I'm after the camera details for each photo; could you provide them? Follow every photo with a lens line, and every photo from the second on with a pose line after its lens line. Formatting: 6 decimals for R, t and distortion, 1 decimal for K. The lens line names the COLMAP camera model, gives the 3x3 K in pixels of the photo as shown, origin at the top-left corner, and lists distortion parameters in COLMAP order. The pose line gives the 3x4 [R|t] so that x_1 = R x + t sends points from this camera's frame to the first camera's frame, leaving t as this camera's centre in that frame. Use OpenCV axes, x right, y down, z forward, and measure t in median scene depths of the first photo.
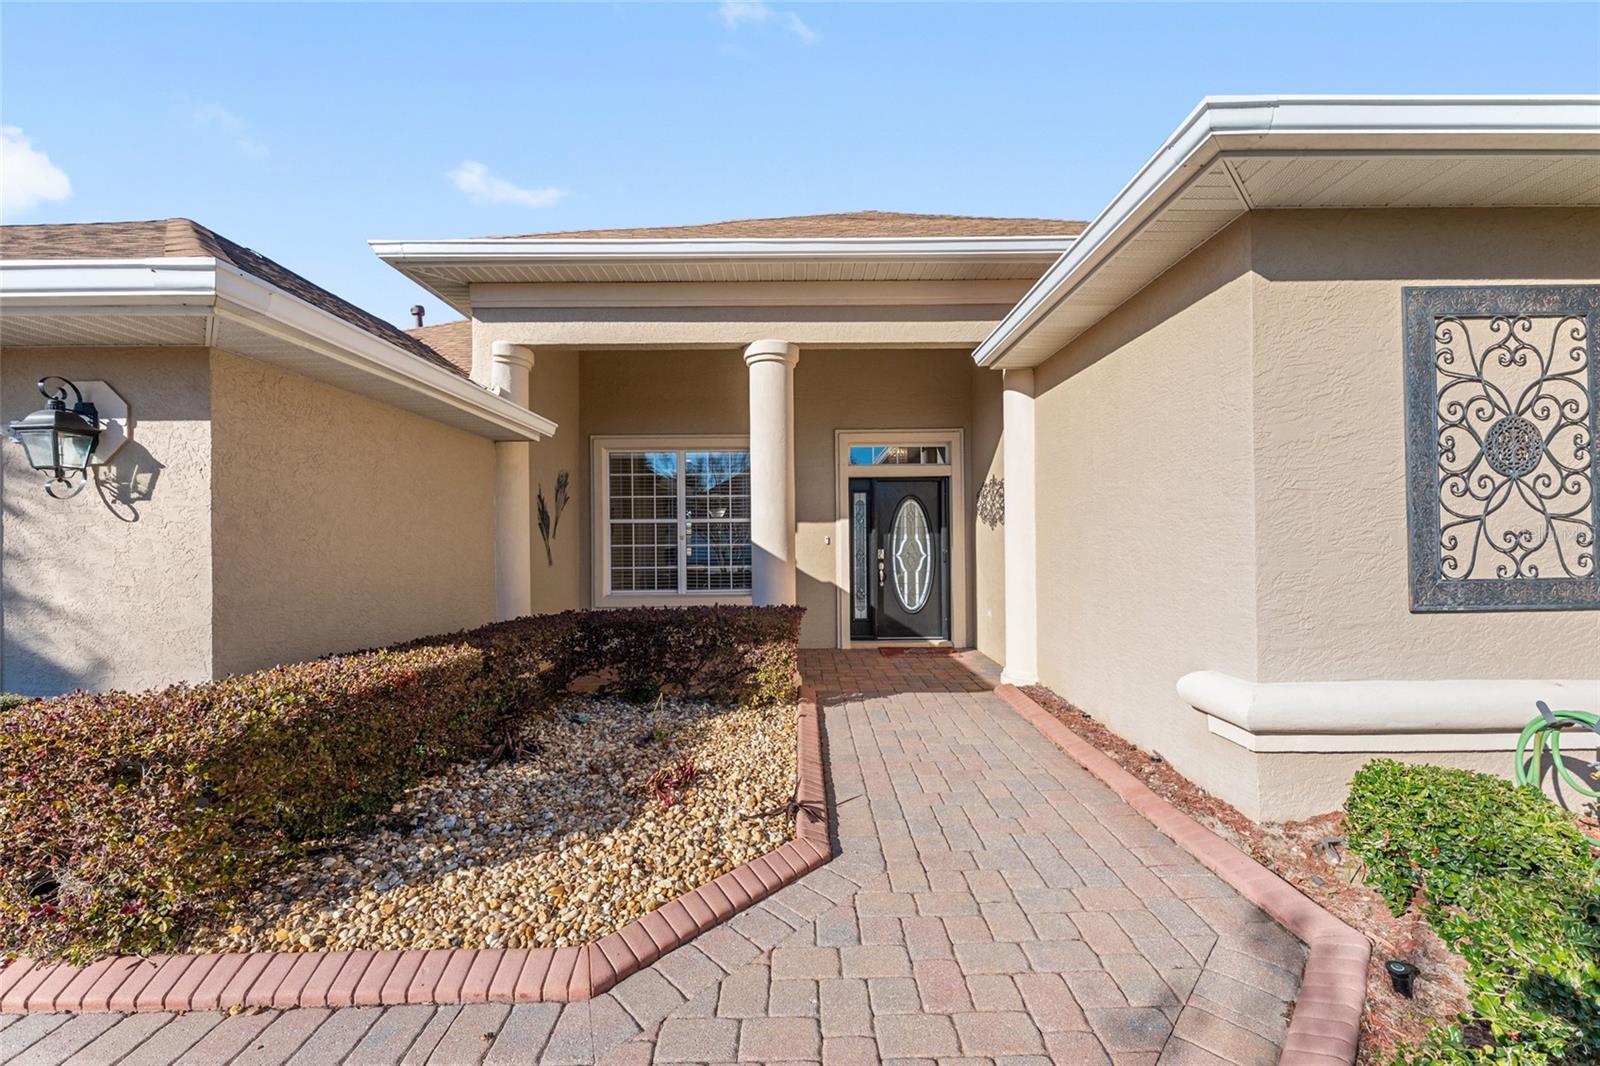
lens RADIAL K [[608.9, 0, 802.3], [0, 608.9, 534.0], [0, 0, 1]] dist [-0.031917, 0.000019]
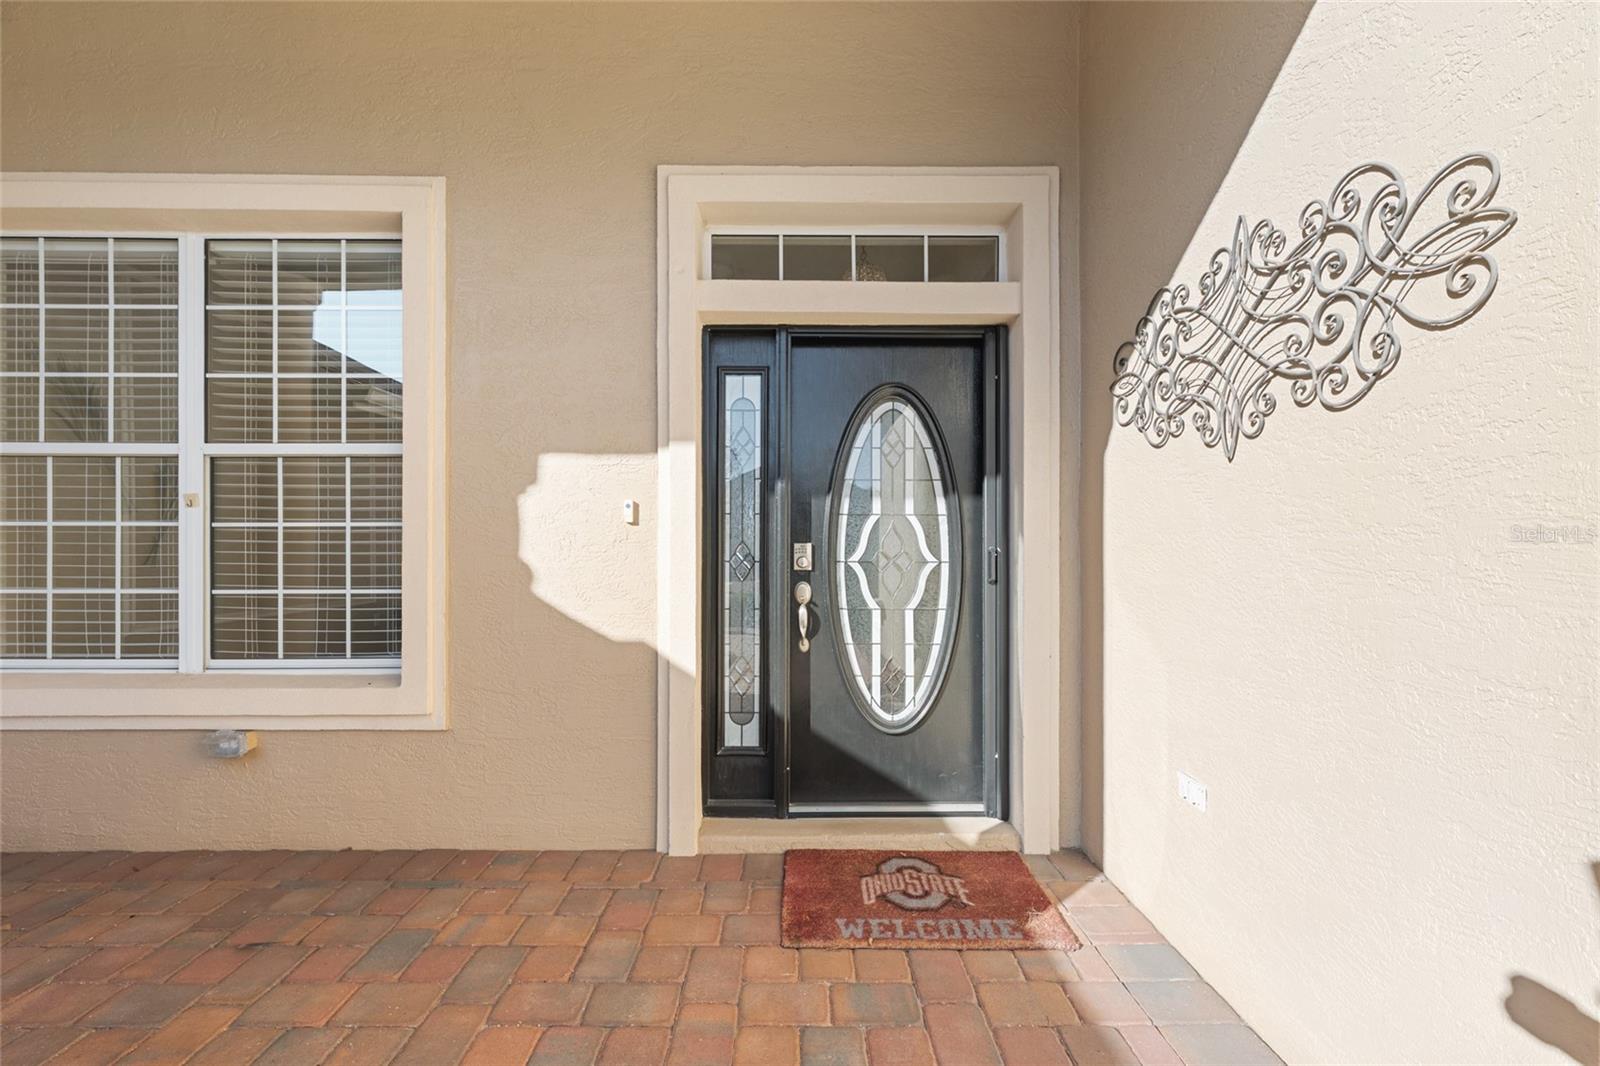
lens RADIAL K [[610.0, 0, 795.0], [0, 610.0, 538.0], [0, 0, 1]] dist [0.000089, -0.000080]
pose [[0.999951, 0.009650, 0.002164, 0.125664], [-0.009636, 0.999933, -0.006375, 0.025133], [-0.002226, 0.006353, 0.999977, 0.668810]]
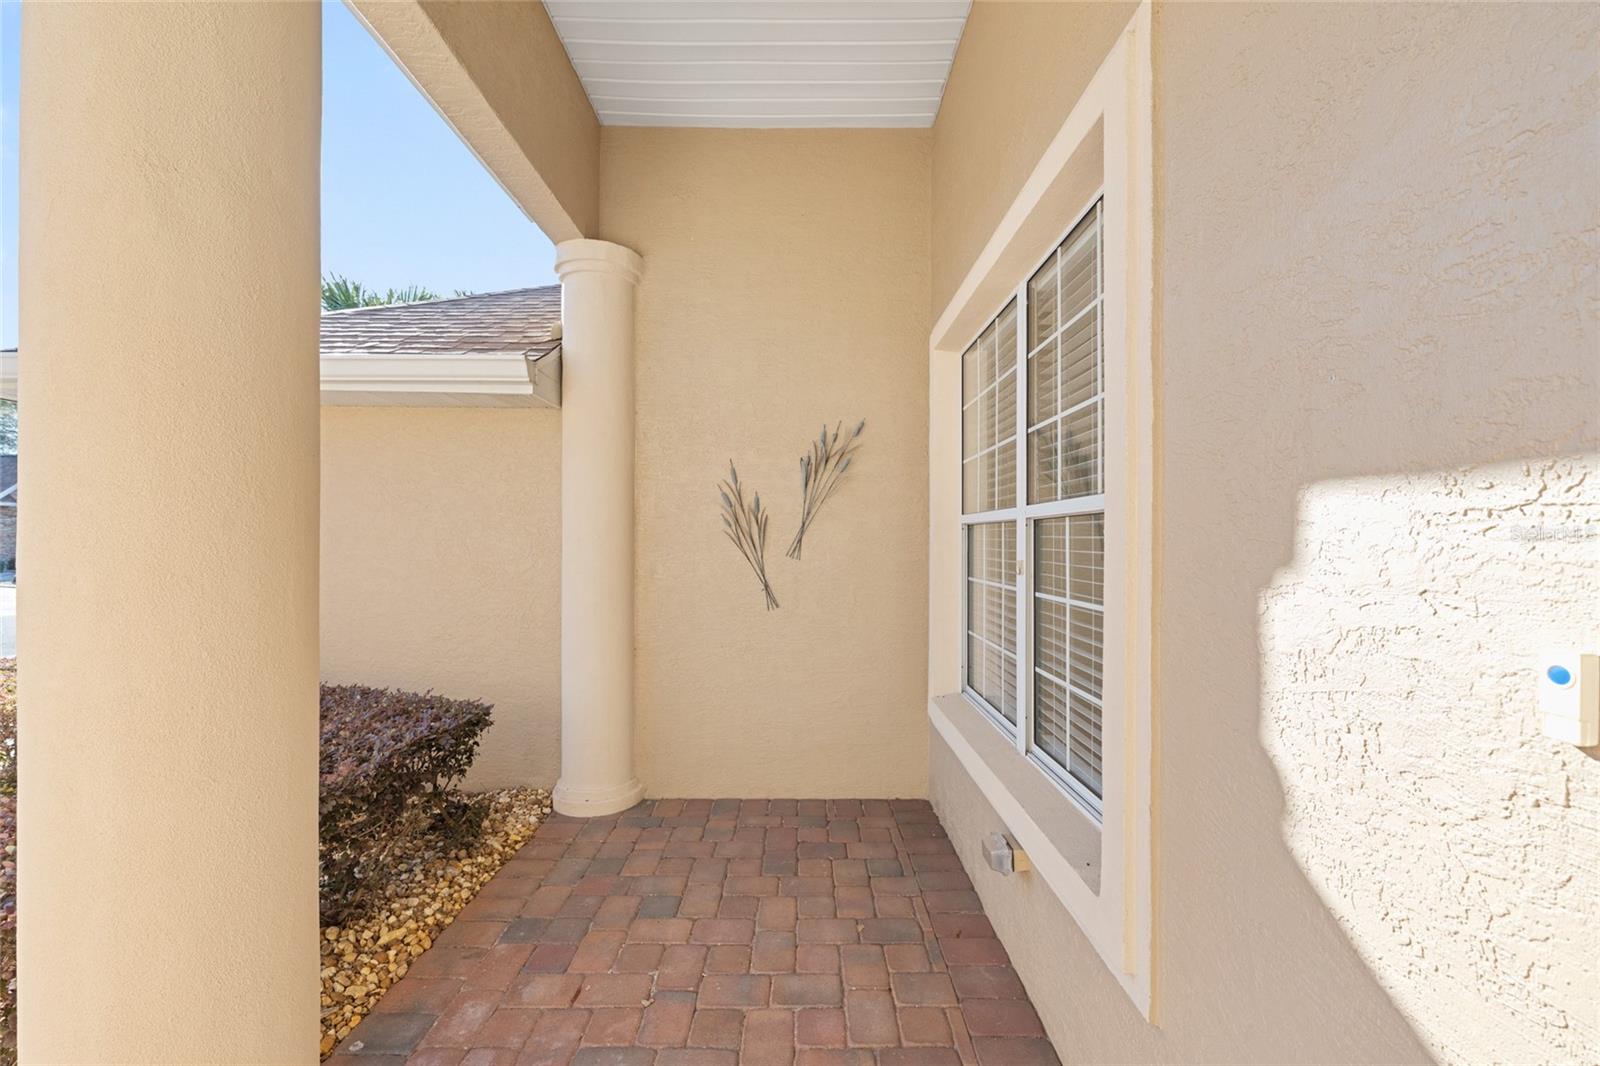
lens RADIAL K [[633.0, 0, 799.3], [0, 633.0, 541.9], [0, 0, 1]] dist [-0.000617, -0.000111]
pose [[-0.005295, 0.009863, -0.999937, 0.120161], [-0.000750, 0.999951, 0.009867, -0.009733], [0.999986, 0.000802, -0.005288, 0.885539]]
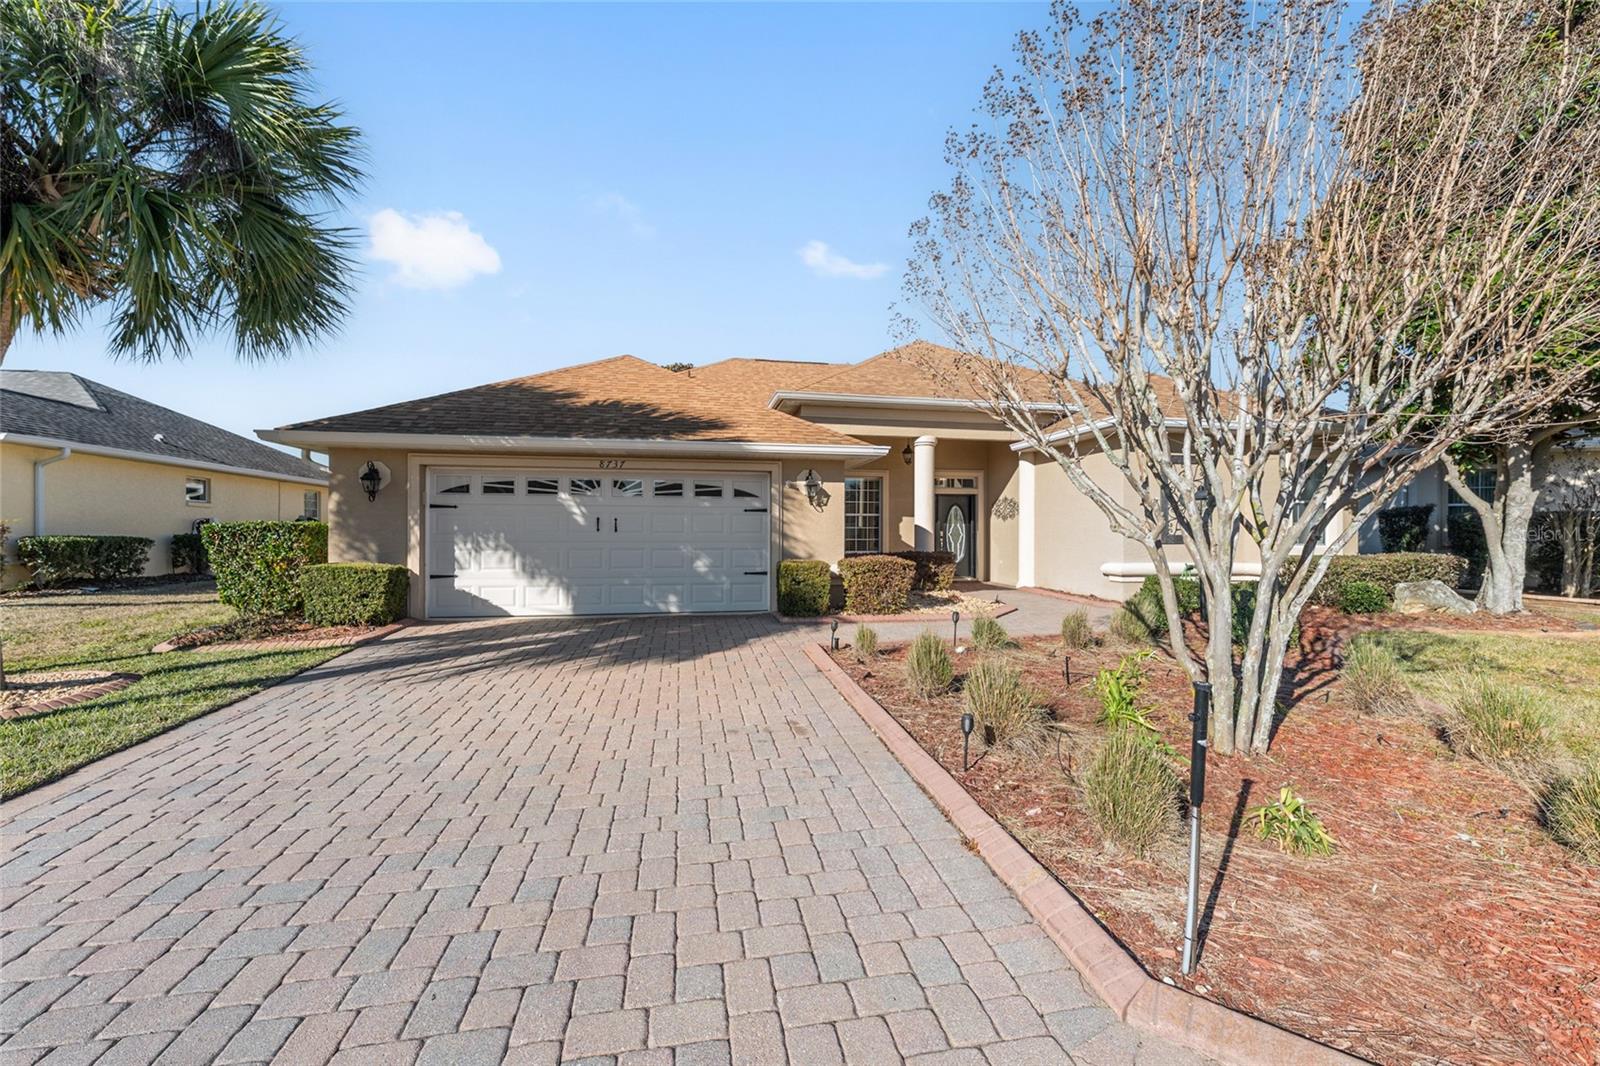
lens RADIAL K [[610.0, 0, 795.0], [0, 610.0, 538.0], [0, 0, 1]] dist [0.000089, -0.000080]
pose [[0.983486, 0.004889, 0.180916, -0.690092], [-0.006322, 0.999953, 0.007346, 0.034920], [-0.180872, -0.008368, 0.983471, -0.839389]]
